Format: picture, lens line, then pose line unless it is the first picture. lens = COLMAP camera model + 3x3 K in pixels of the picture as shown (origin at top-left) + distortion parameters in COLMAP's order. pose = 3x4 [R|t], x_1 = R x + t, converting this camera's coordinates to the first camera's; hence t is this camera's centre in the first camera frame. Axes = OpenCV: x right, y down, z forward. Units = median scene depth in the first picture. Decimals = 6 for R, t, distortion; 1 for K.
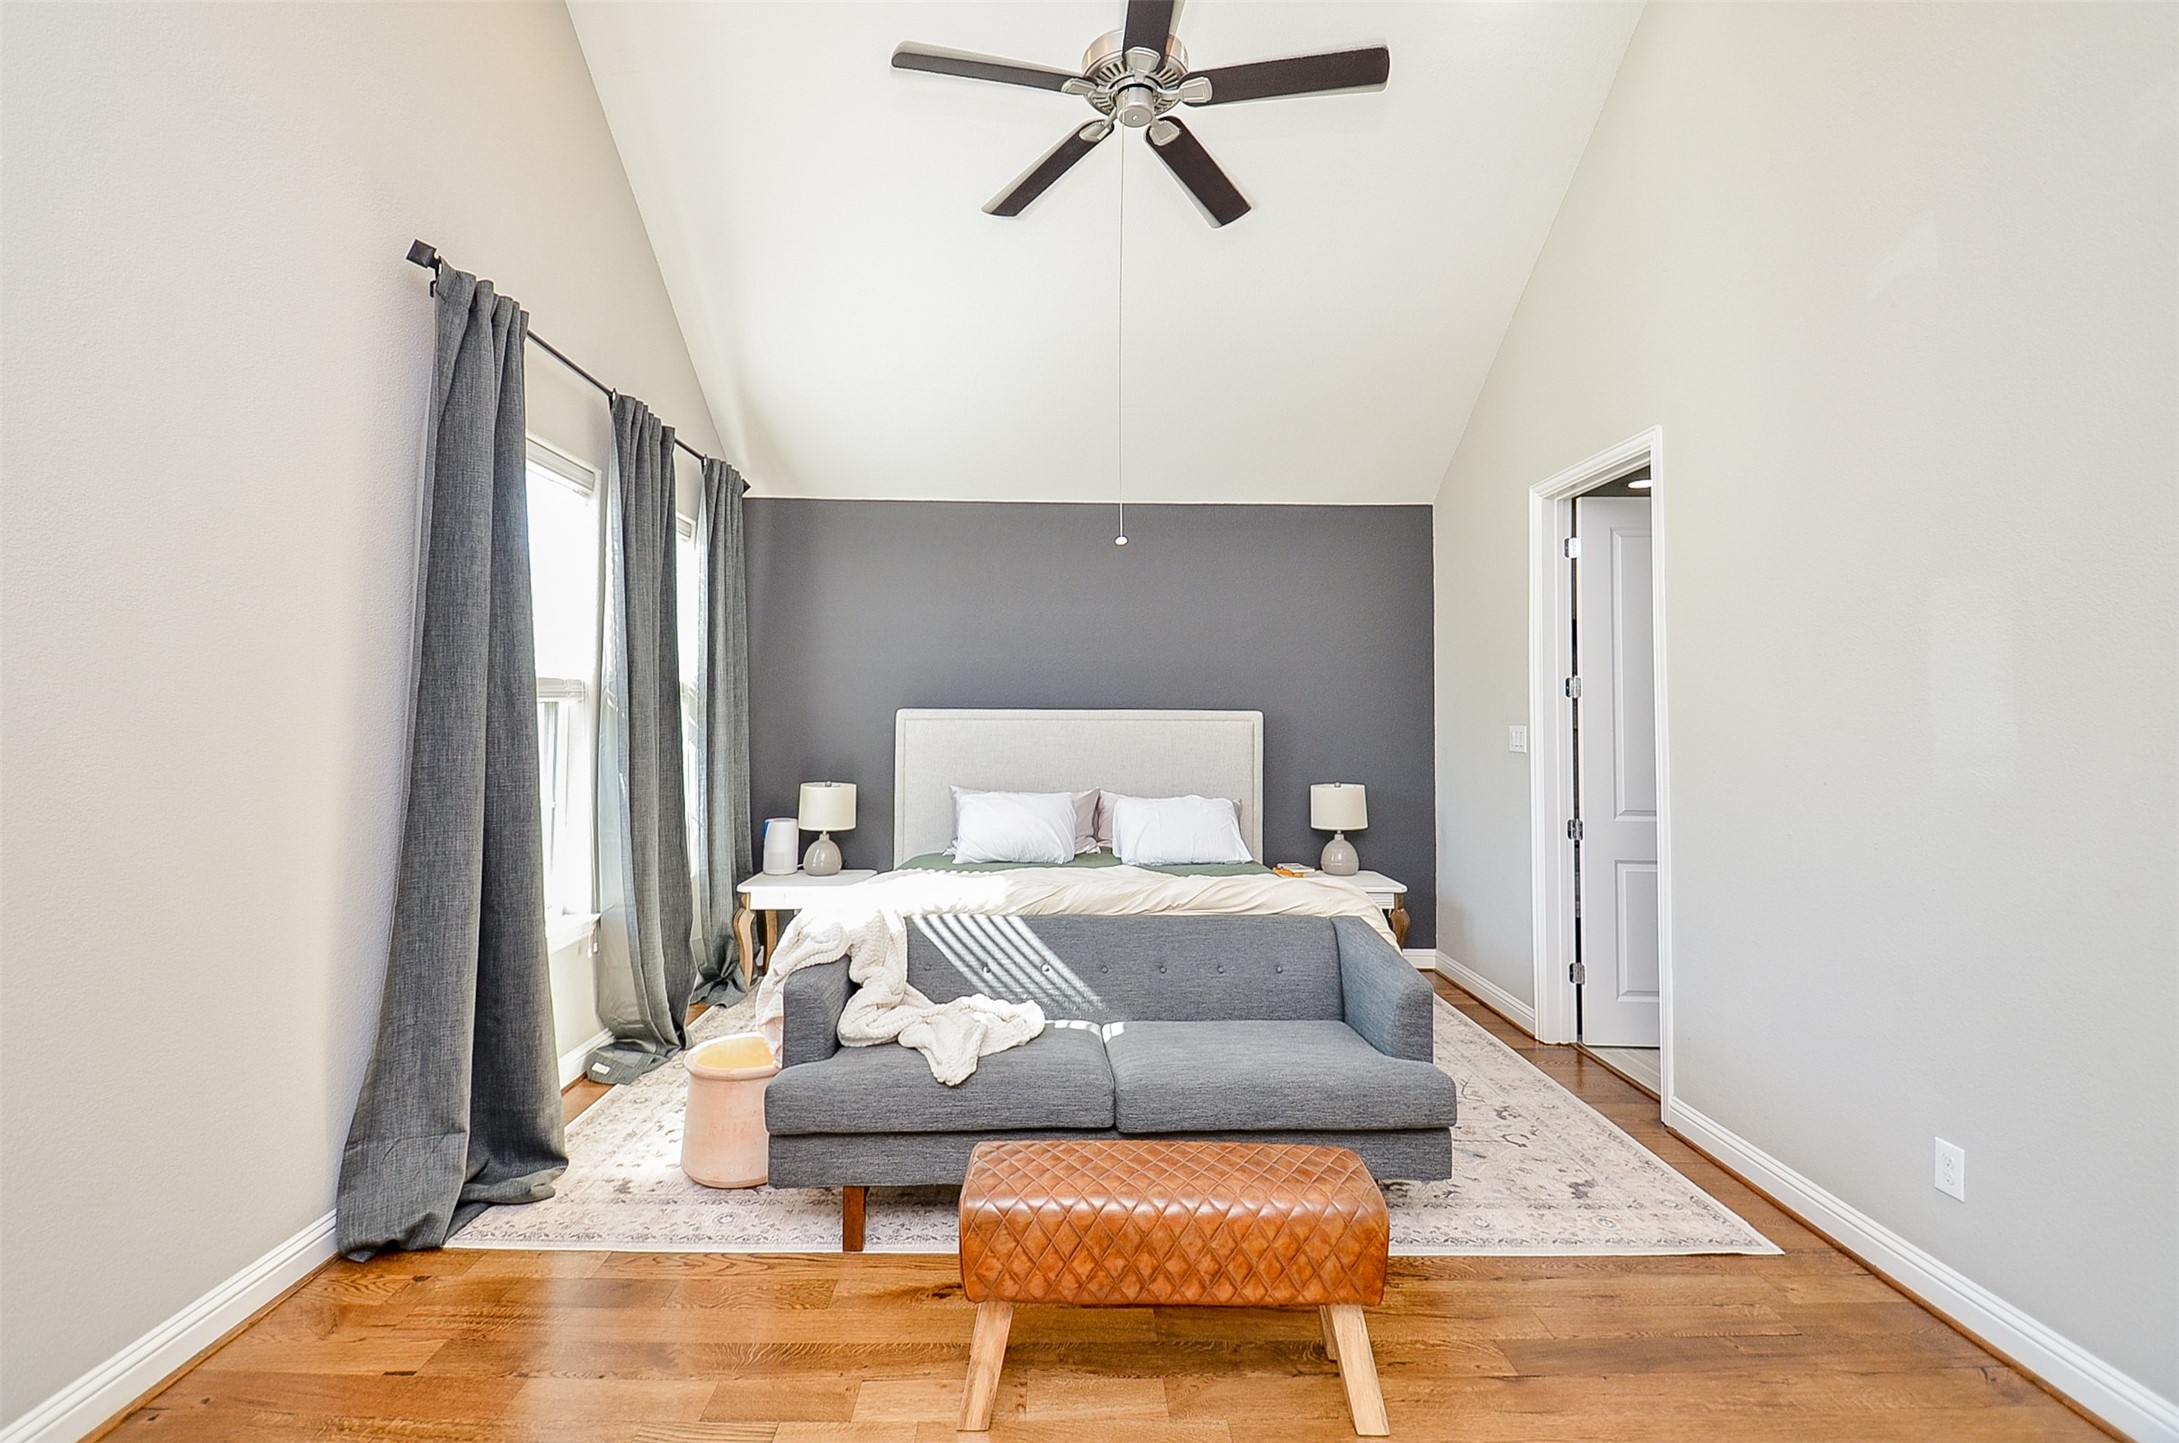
lens RADIAL K [[969.9, 0, 1057.1], [0, 969.9, 675.4], [0, 0, 1]] dist [0.026706, -0.026428]
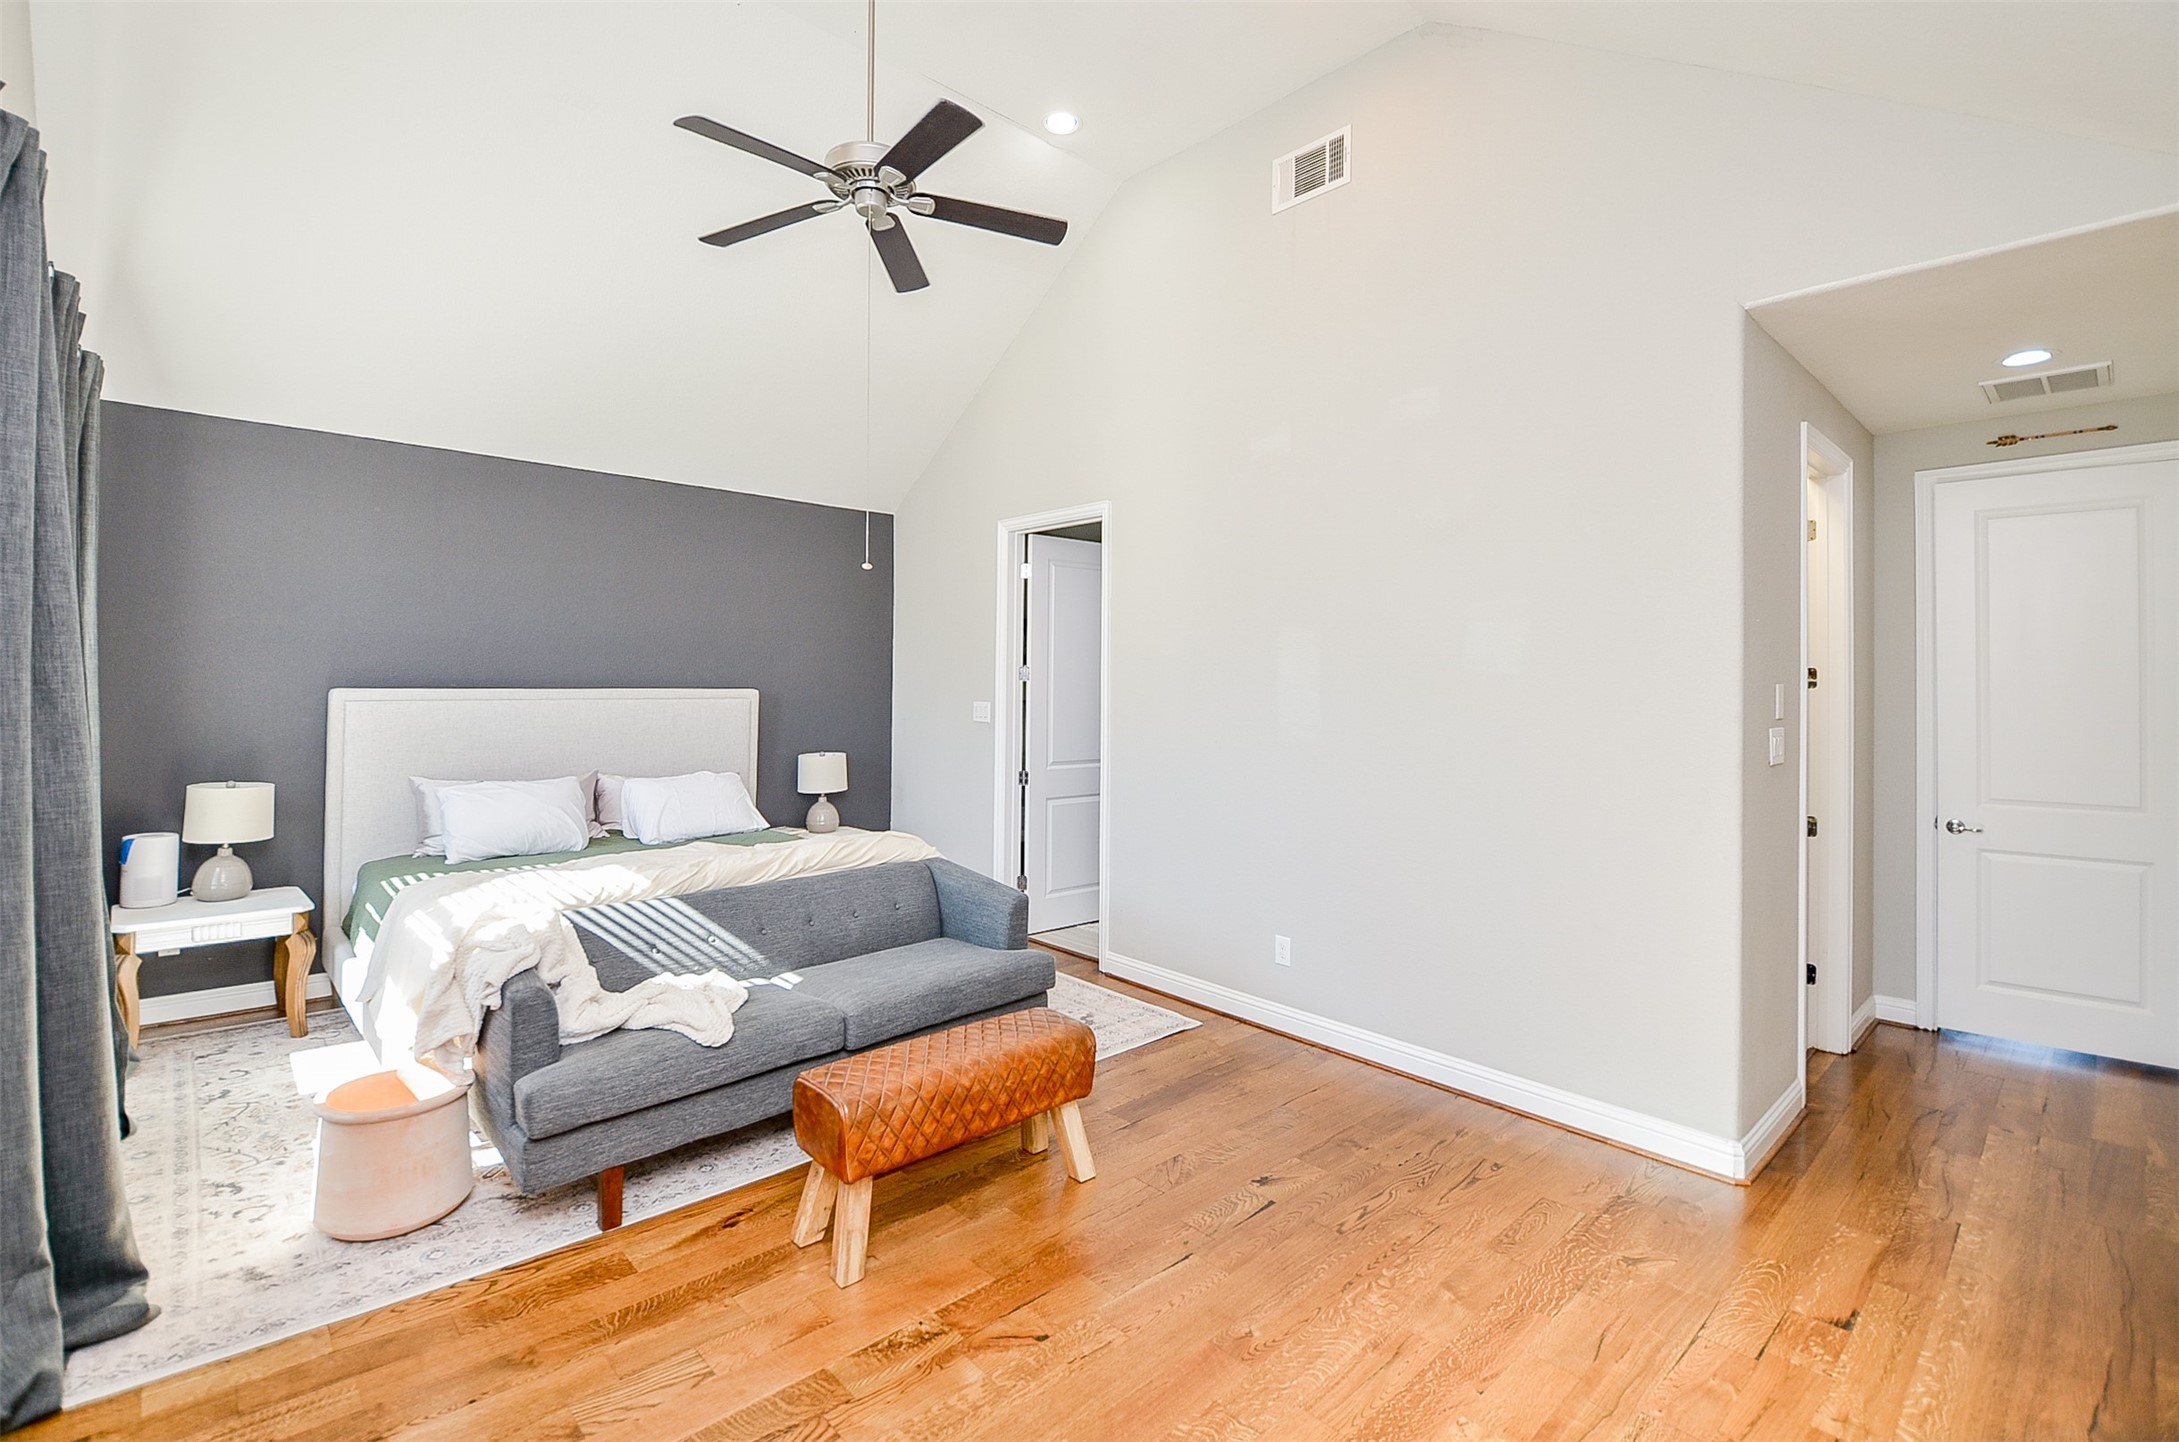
lens RADIAL K [[958.1, 0, 1085.7], [0, 958.1, 659.6], [0, 0, 1]] dist [0.019915, -0.025135]
pose [[0.746733, 0.015807, 0.664936, -0.420582], [-0.031152, 0.999452, 0.011225, -0.035063], [-0.664394, -0.029096, 0.746816, -0.066732]]
